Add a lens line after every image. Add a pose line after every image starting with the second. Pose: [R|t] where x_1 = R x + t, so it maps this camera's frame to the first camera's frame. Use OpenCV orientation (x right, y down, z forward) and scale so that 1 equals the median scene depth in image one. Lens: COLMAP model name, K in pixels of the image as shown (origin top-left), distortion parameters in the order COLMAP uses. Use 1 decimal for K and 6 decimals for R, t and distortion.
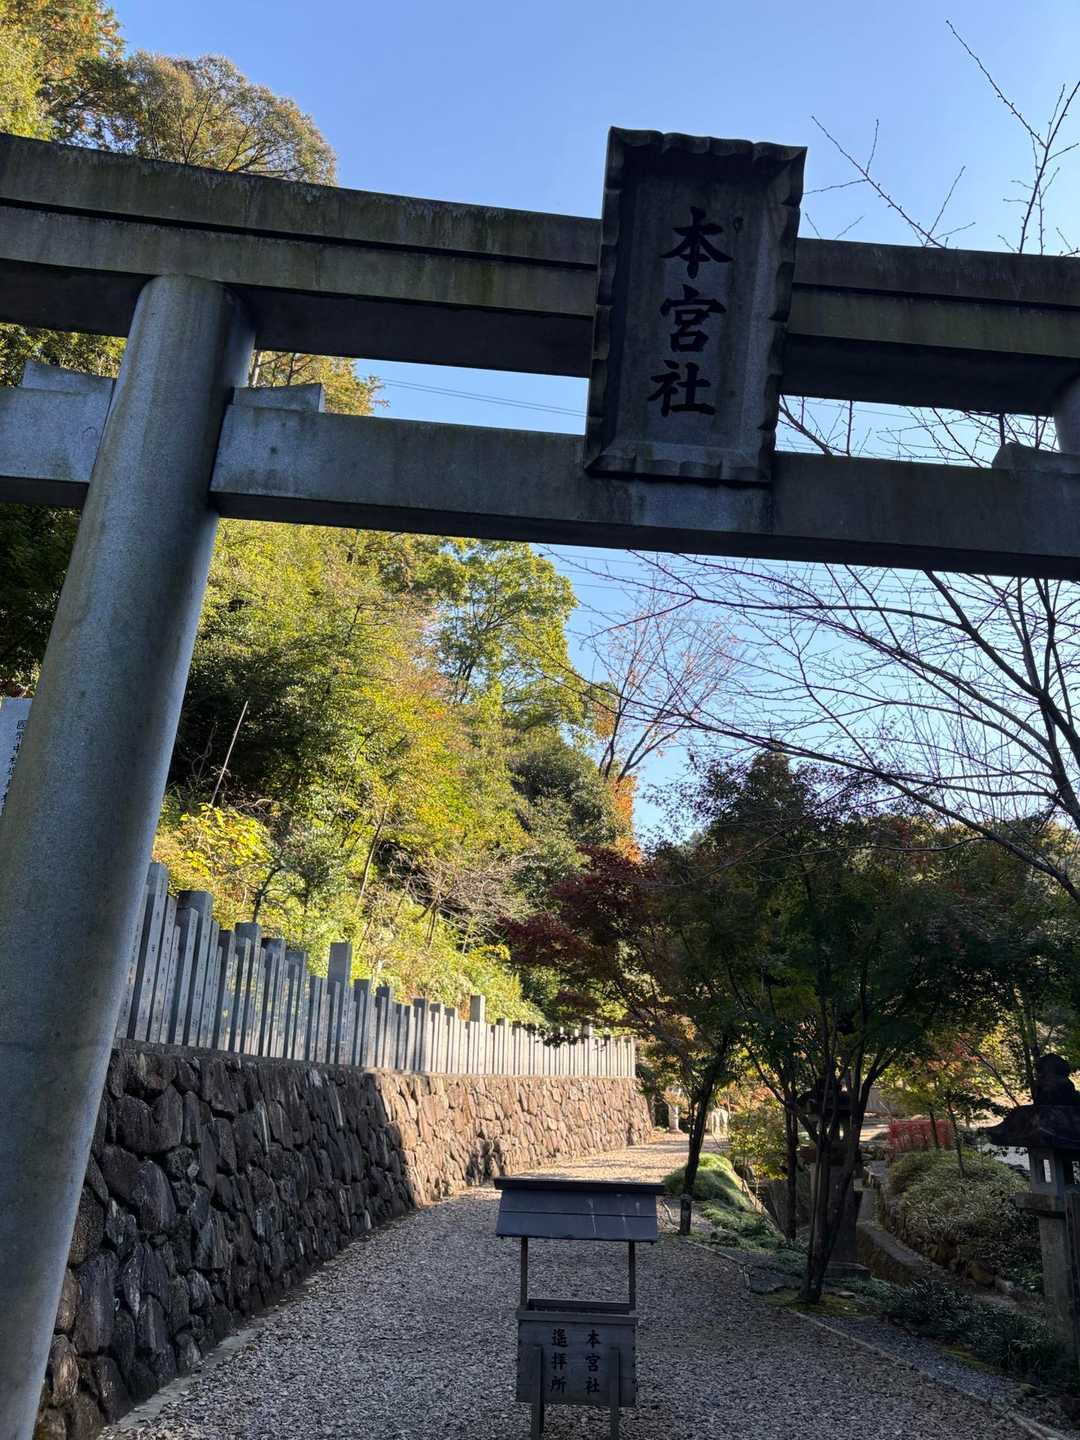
lens RADIAL K [[1031.8, 0, 540.3], [0, 1031.8, 741.5], [0, 0, 1]] dist [0.004319, -0.026309]
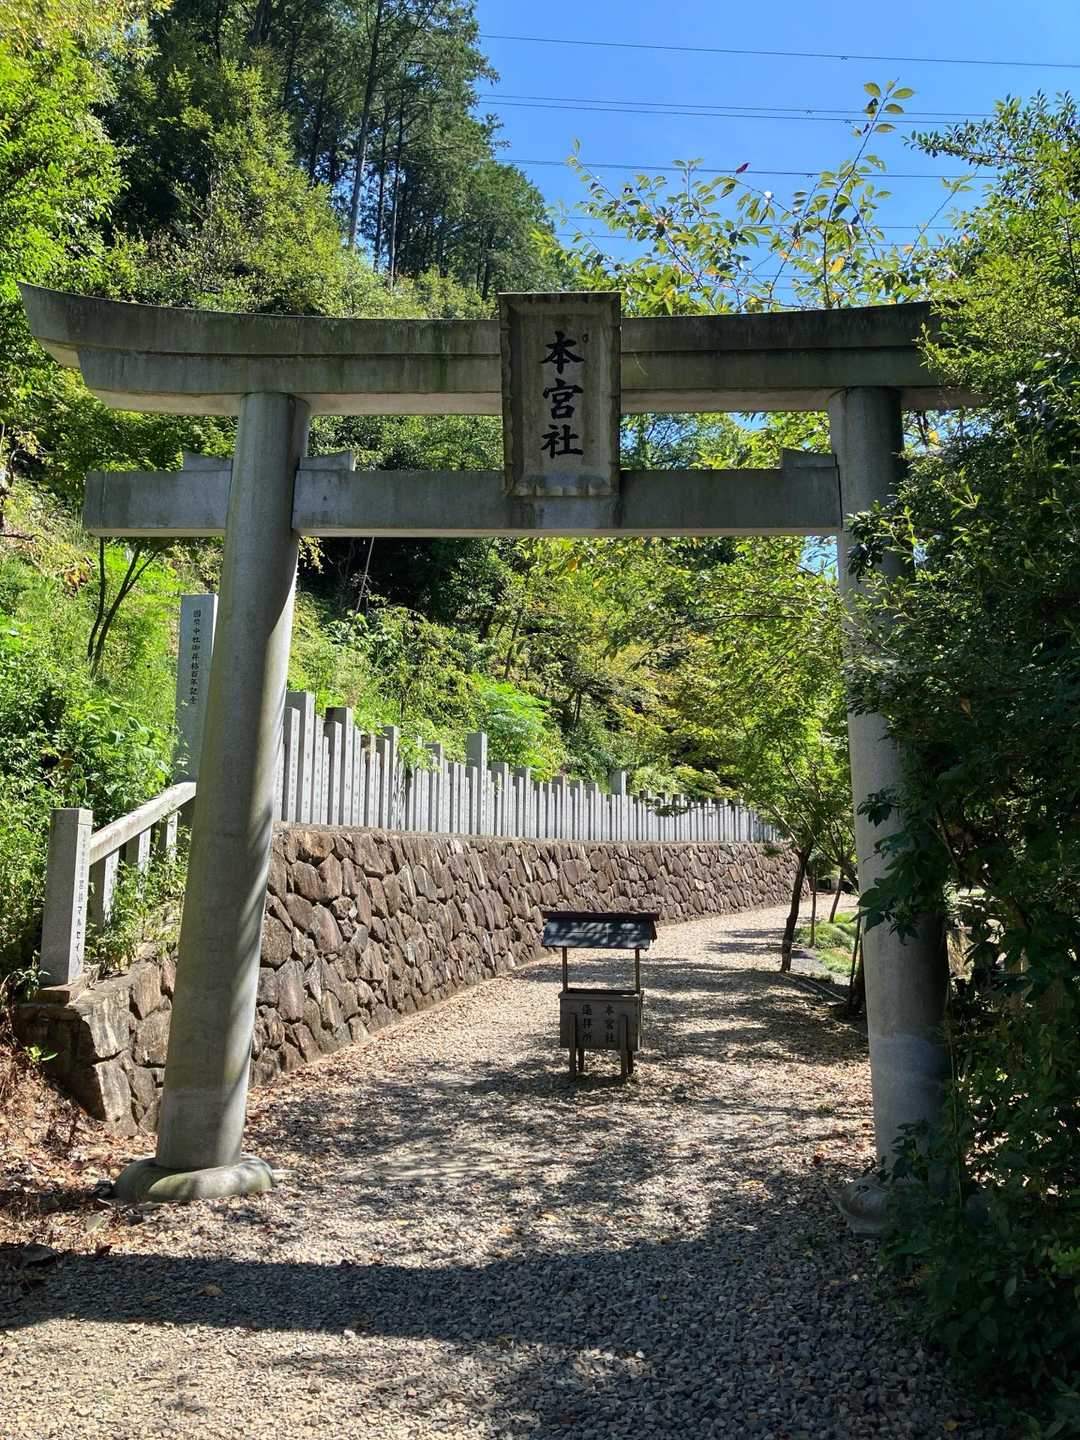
lens RADIAL K [[1031.8, 0, 540.3], [0, 1031.8, 741.5], [0, 0, 1]] dist [0.004319, -0.026309]
pose [[0.988735, -0.030904, -0.146451, 0.111252], [0.061519, 0.975893, 0.209399, -0.075049], [0.136449, -0.216049, 0.966801, -0.231933]]
